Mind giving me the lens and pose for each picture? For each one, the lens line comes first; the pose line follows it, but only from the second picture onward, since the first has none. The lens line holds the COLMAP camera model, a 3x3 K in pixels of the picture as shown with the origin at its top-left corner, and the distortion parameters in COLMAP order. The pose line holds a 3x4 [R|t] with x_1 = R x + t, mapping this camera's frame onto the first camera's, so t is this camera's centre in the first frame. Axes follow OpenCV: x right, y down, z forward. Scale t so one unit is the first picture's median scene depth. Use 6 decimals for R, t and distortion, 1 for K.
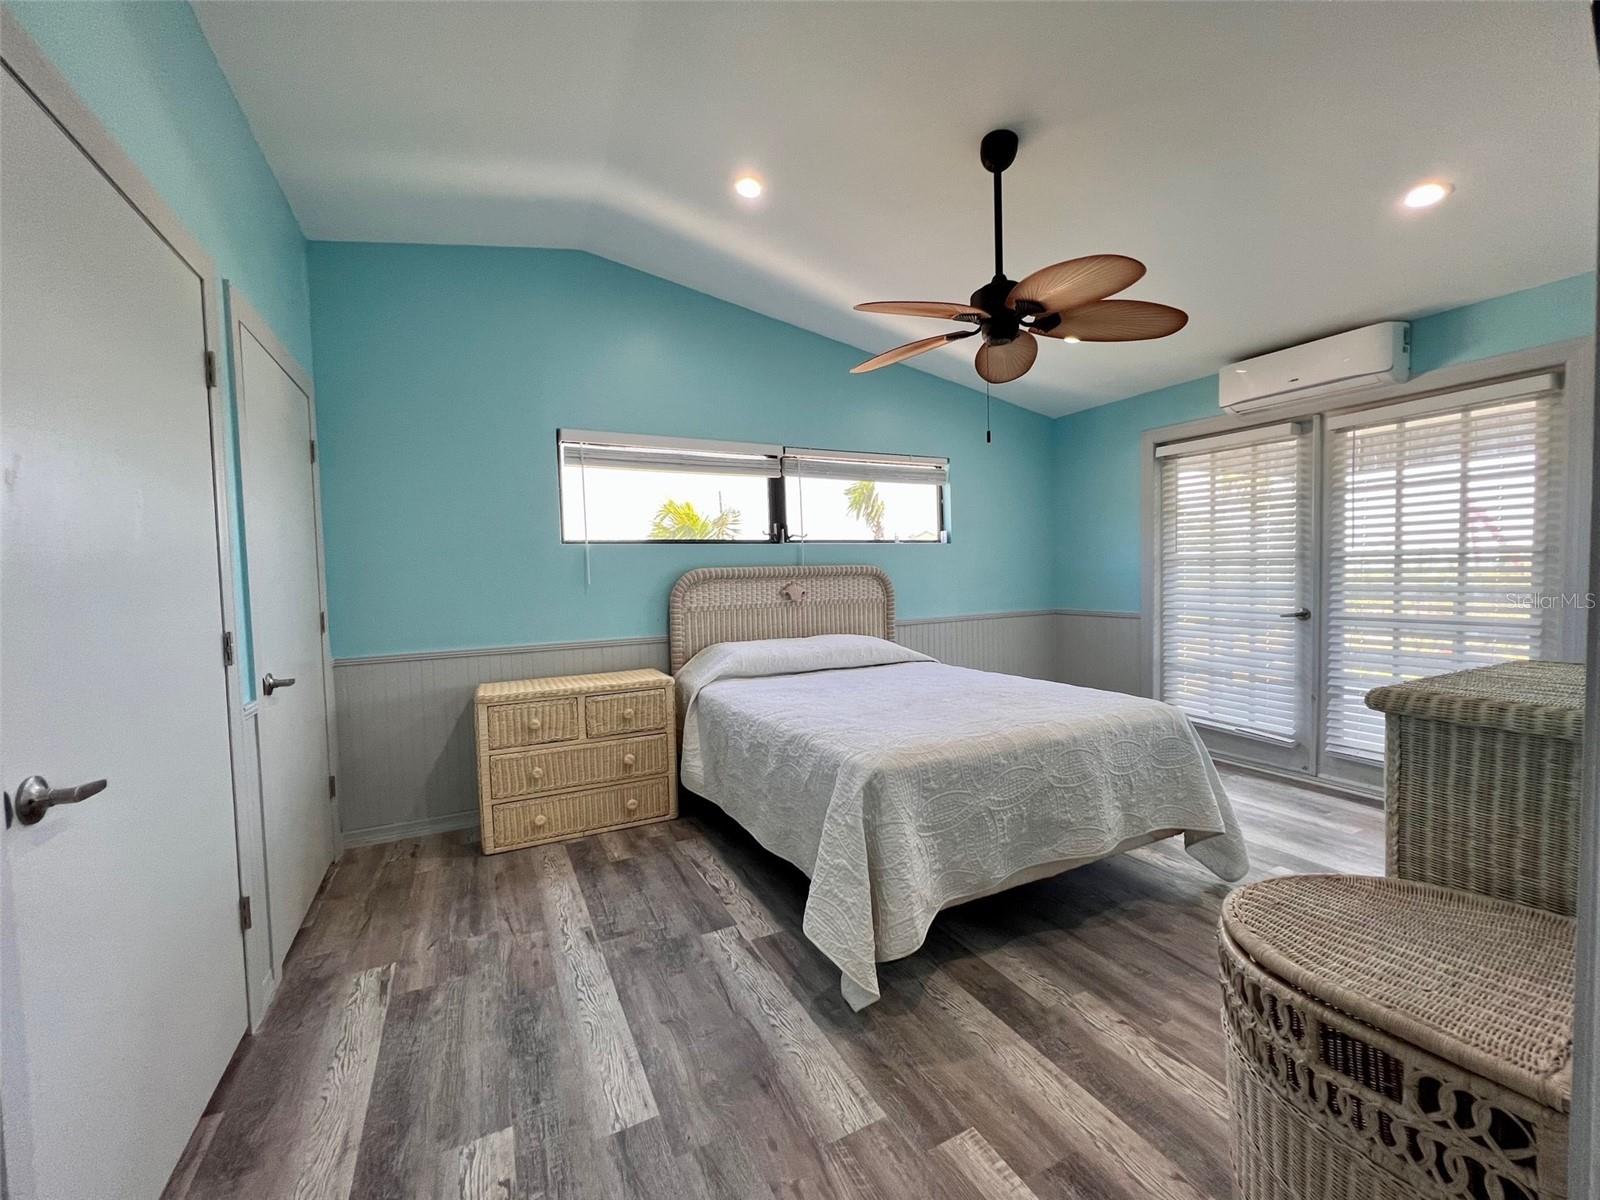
lens RADIAL K [[641.1, 0, 799.8], [0, 641.1, 599.6], [0, 0, 1]] dist [-0.000014, 0.000013]
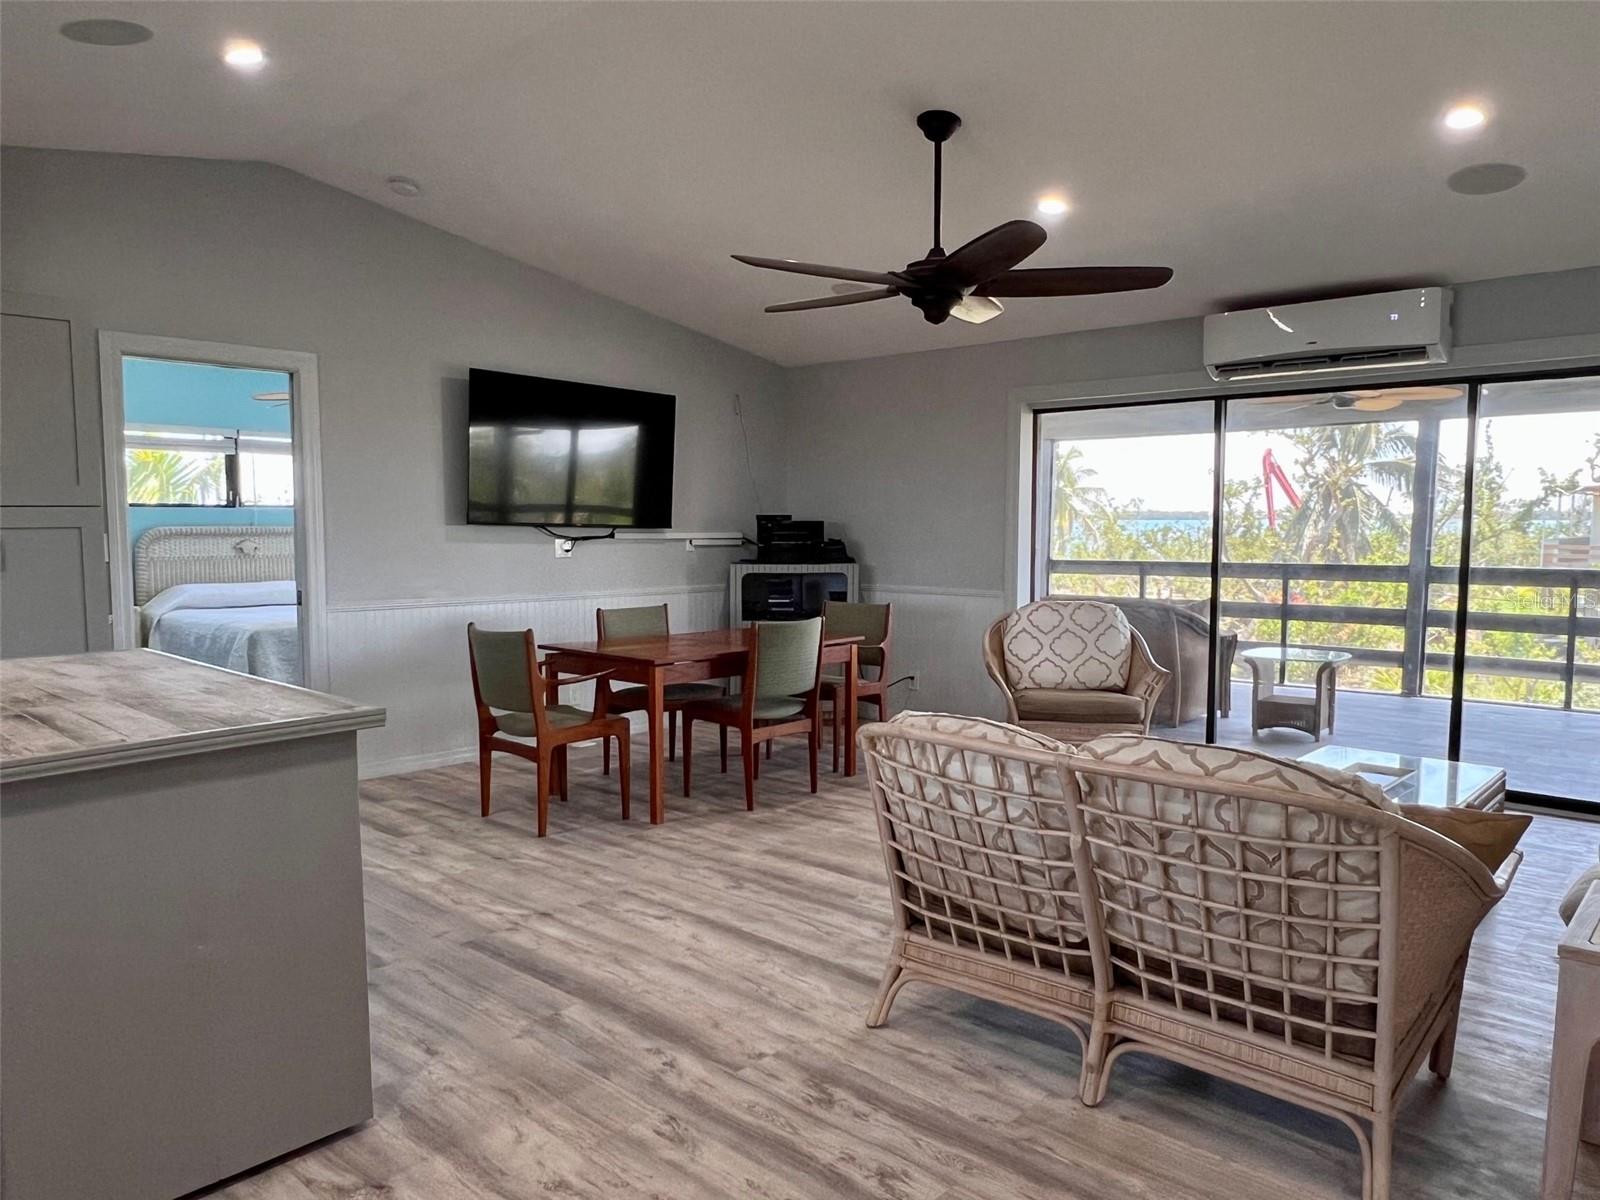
lens RADIAL K [[1071.6, 0, 797.6], [0, 1071.6, 608.0], [0, 0, 1]] dist [-0.005218, -0.000675]
pose [[0.931982, -0.008002, 0.362415, 0.242869], [-0.004857, 0.999391, 0.034556, 0.031019], [-0.362471, -0.033966, 0.931376, -1.391272]]
